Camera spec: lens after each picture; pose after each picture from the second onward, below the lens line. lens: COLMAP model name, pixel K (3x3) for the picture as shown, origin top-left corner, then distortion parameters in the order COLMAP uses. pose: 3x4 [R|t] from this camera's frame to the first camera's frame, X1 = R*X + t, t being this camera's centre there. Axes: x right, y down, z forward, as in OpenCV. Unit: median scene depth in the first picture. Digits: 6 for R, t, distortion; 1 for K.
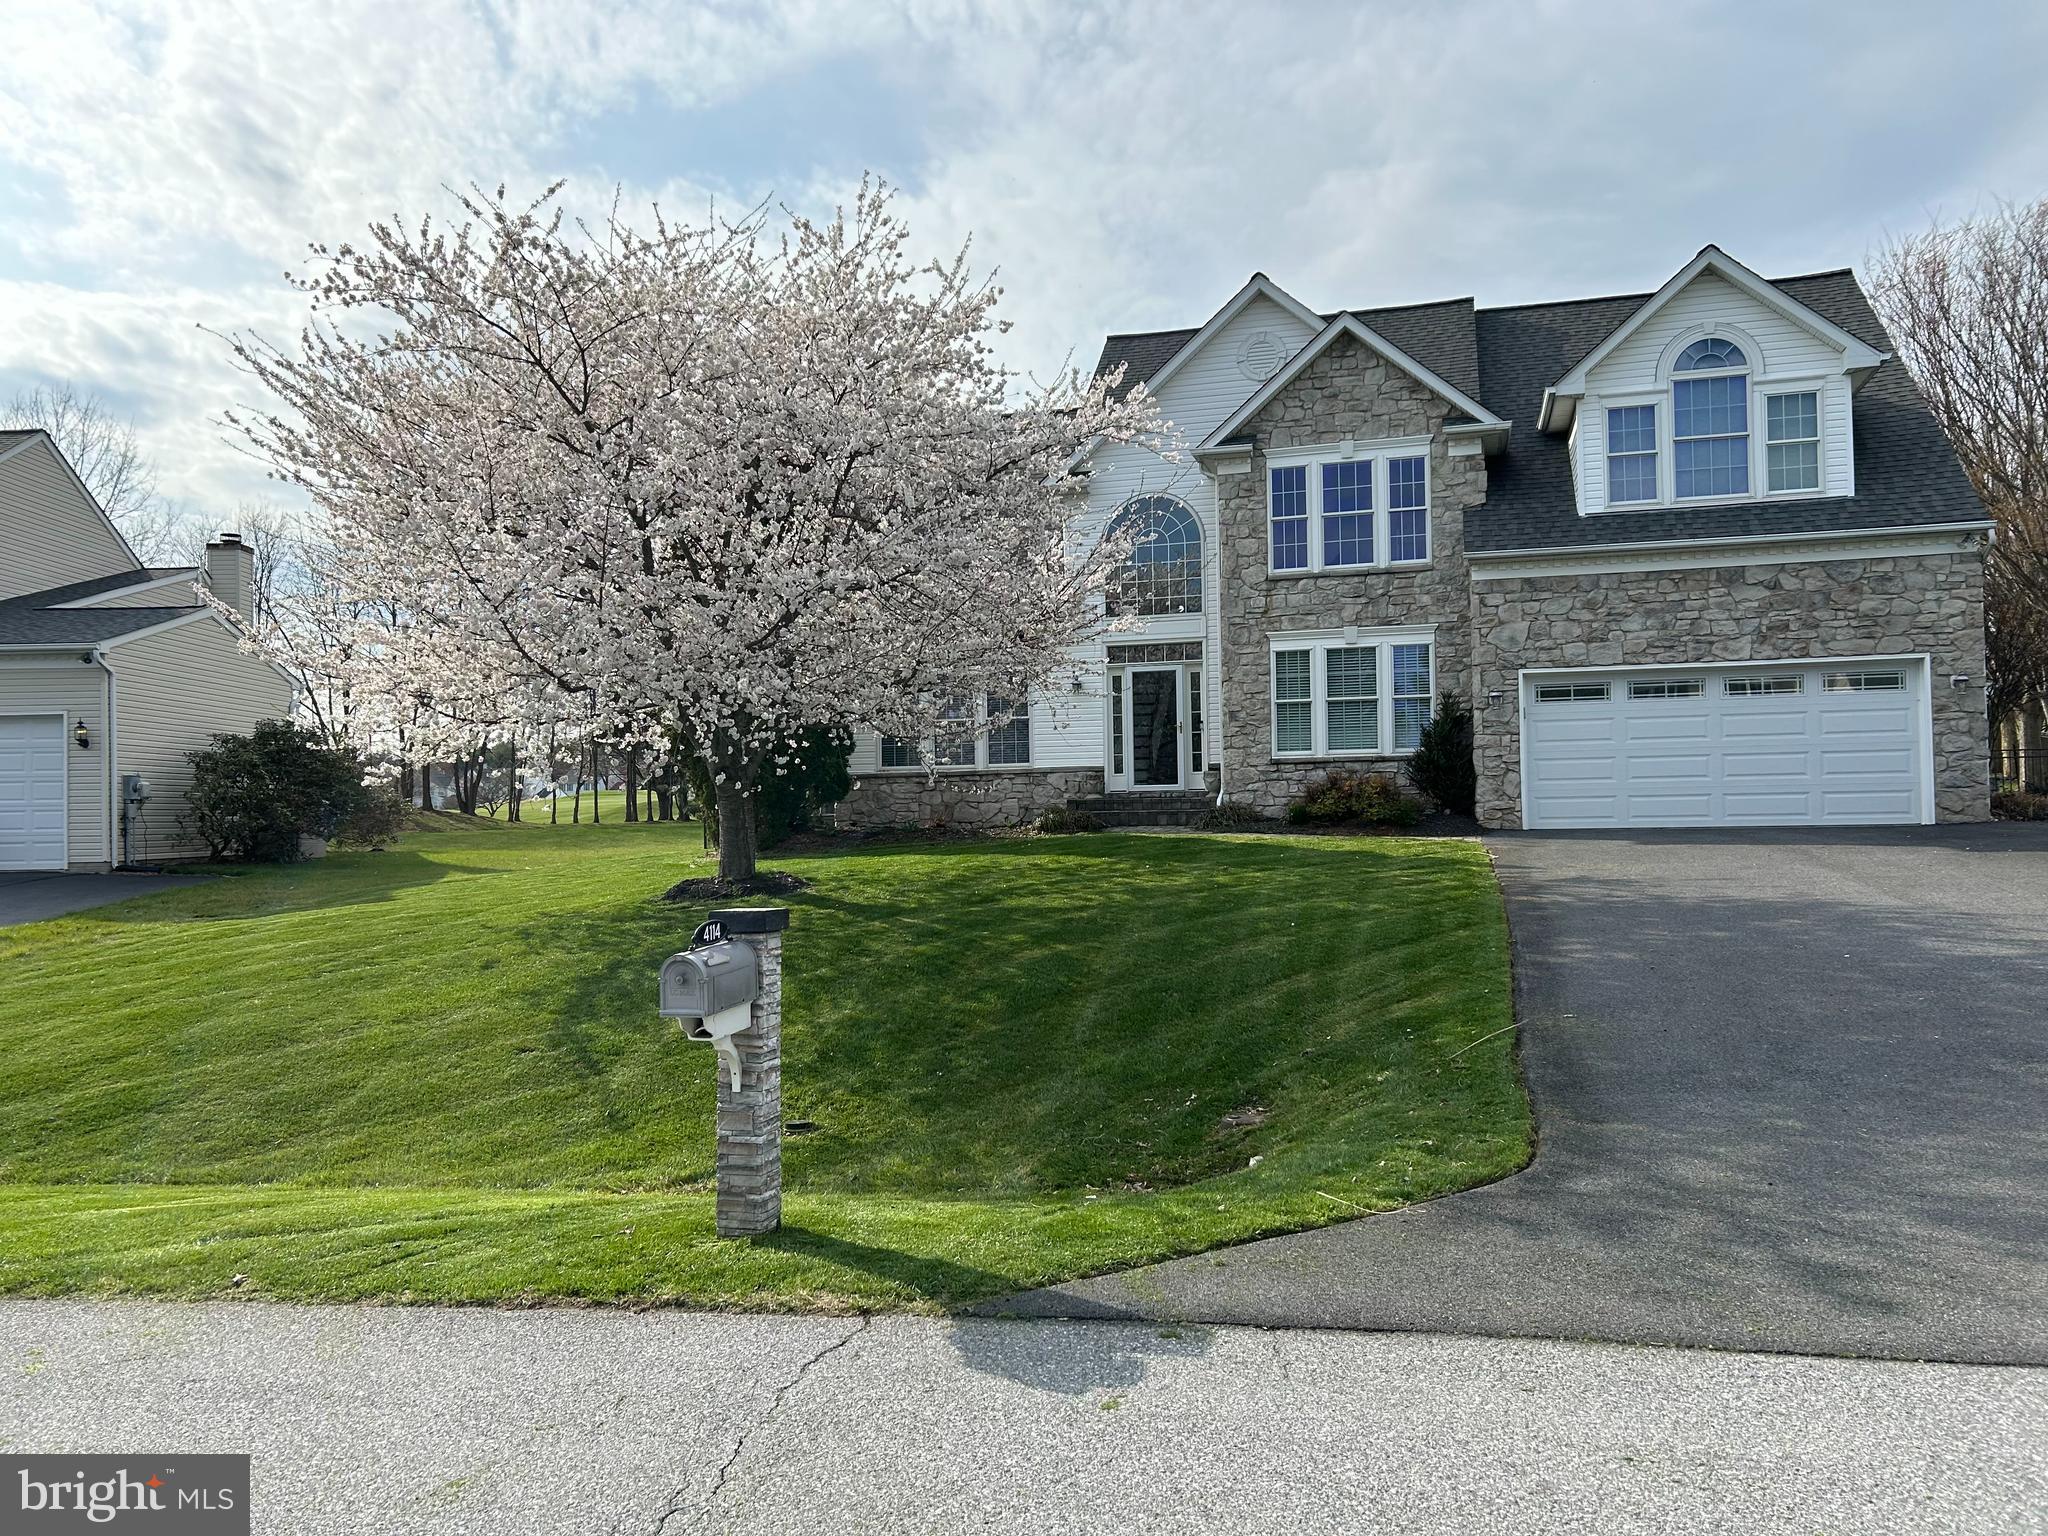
lens RADIAL K [[1538.8, 0, 1019.6], [0, 1538.8, 788.0], [0, 0, 1]] dist [0.051750, -0.058290]
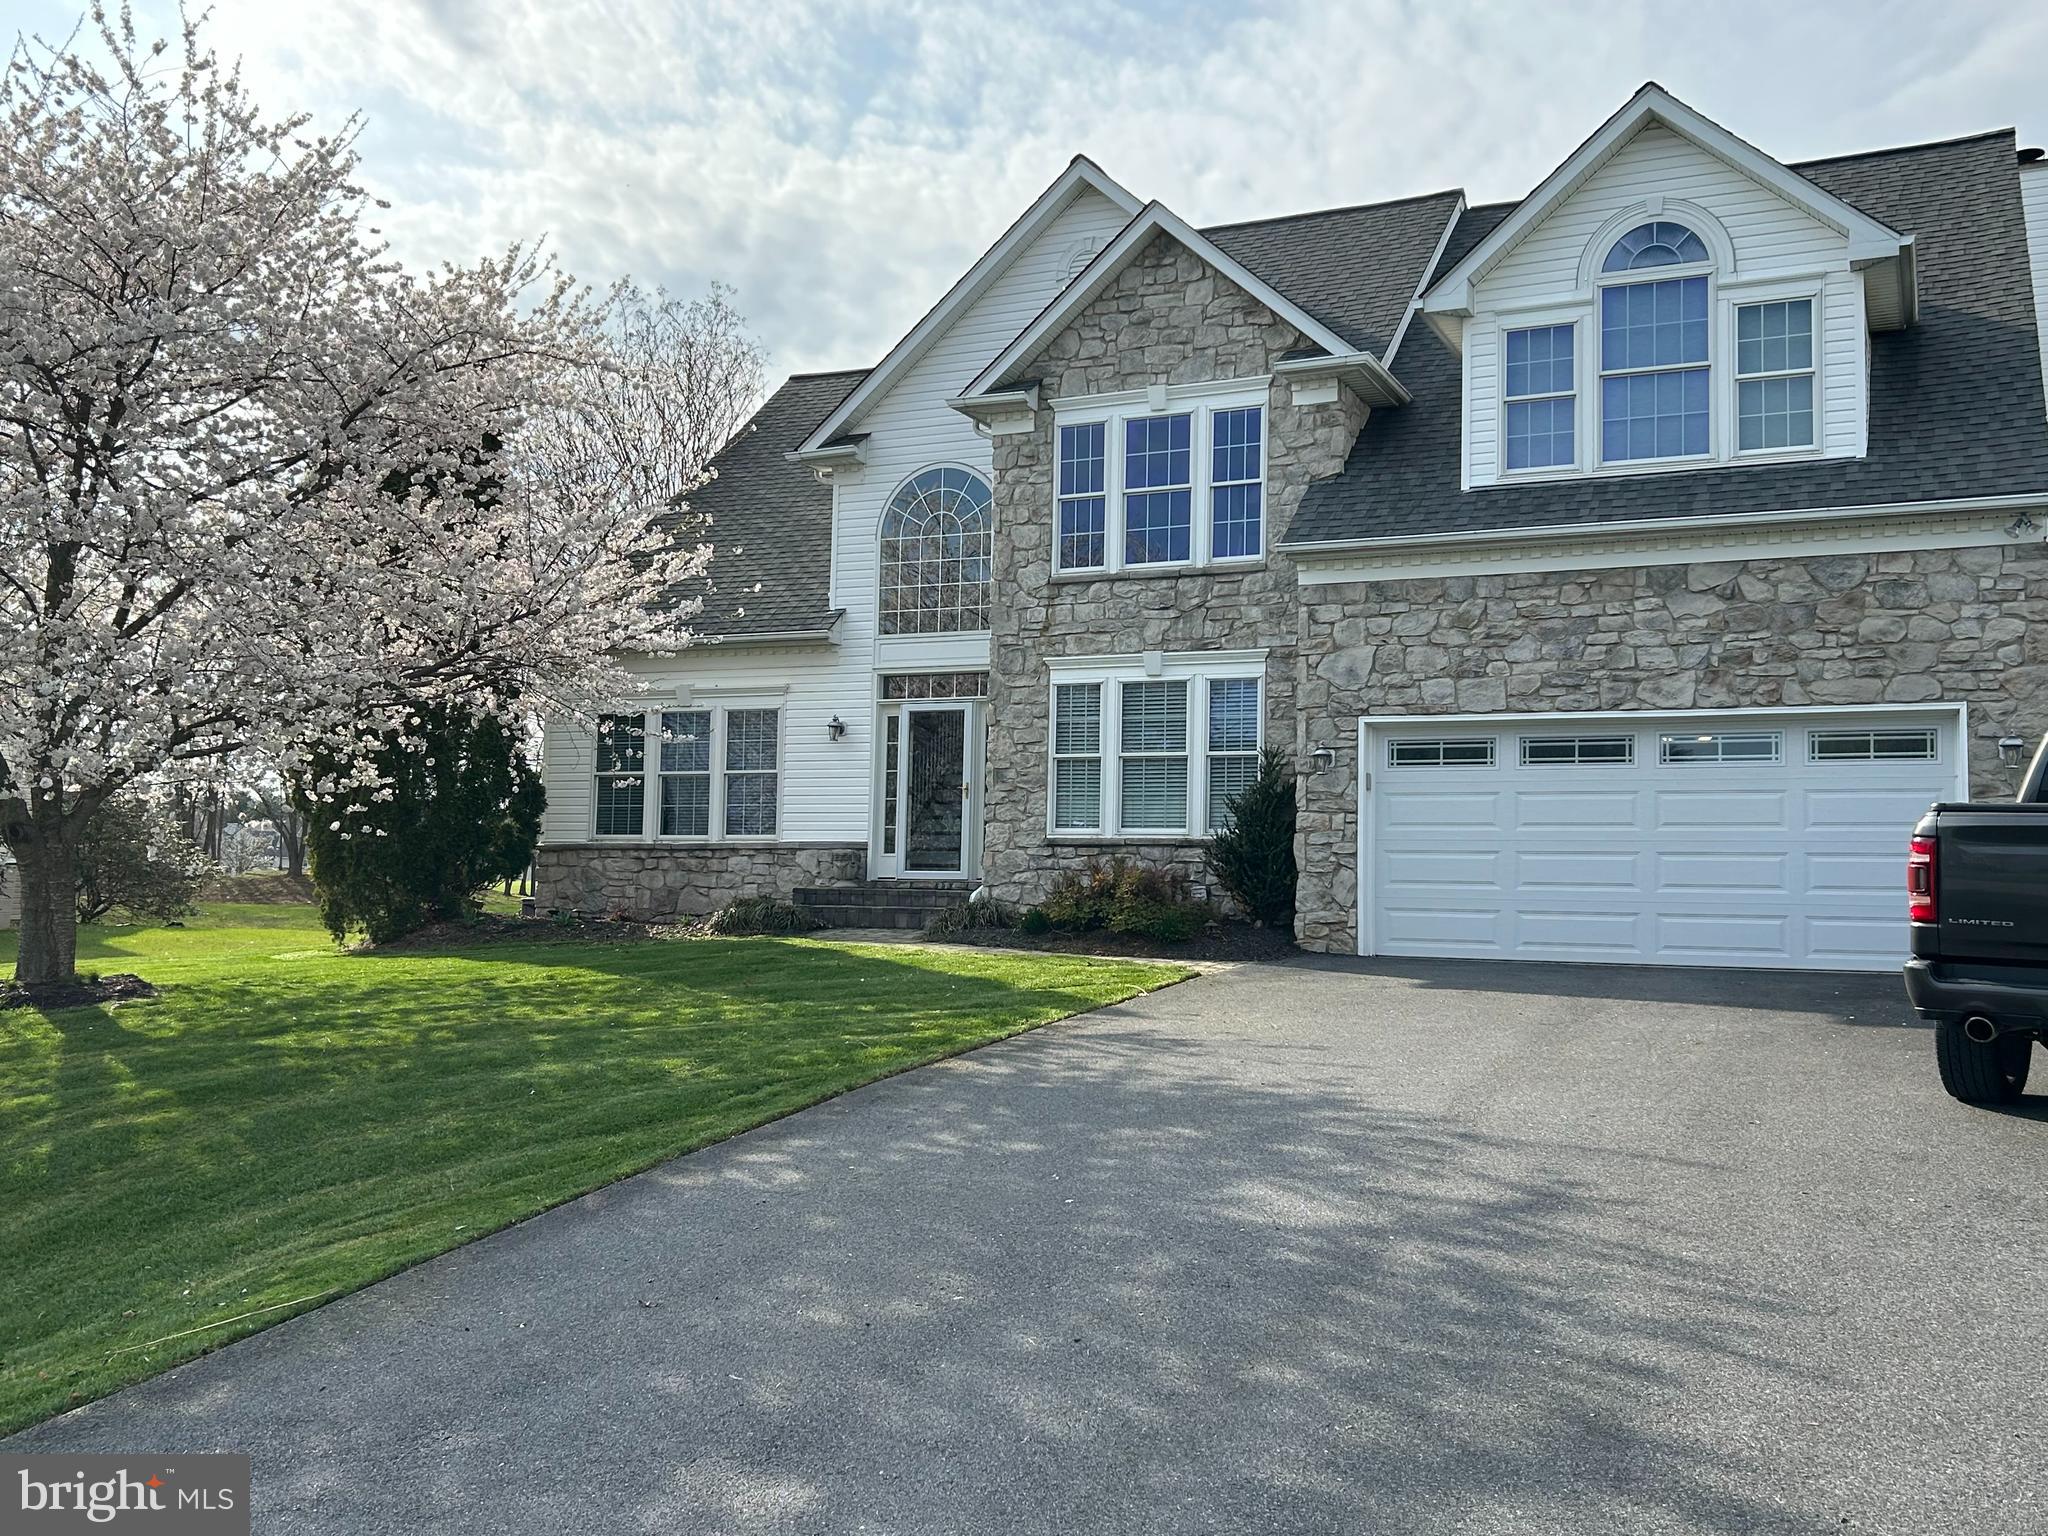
lens RADIAL K [[1933.5, 0, 995.0], [0, 1933.5, 797.0], [0, 0, 1]] dist [0.054474, 0.000000]
pose [[0.985986, 0.027186, -0.164595, 0.305960], [-0.033492, 0.998803, -0.035659, -0.006230], [0.163429, 0.040672, 0.985716, 0.143317]]
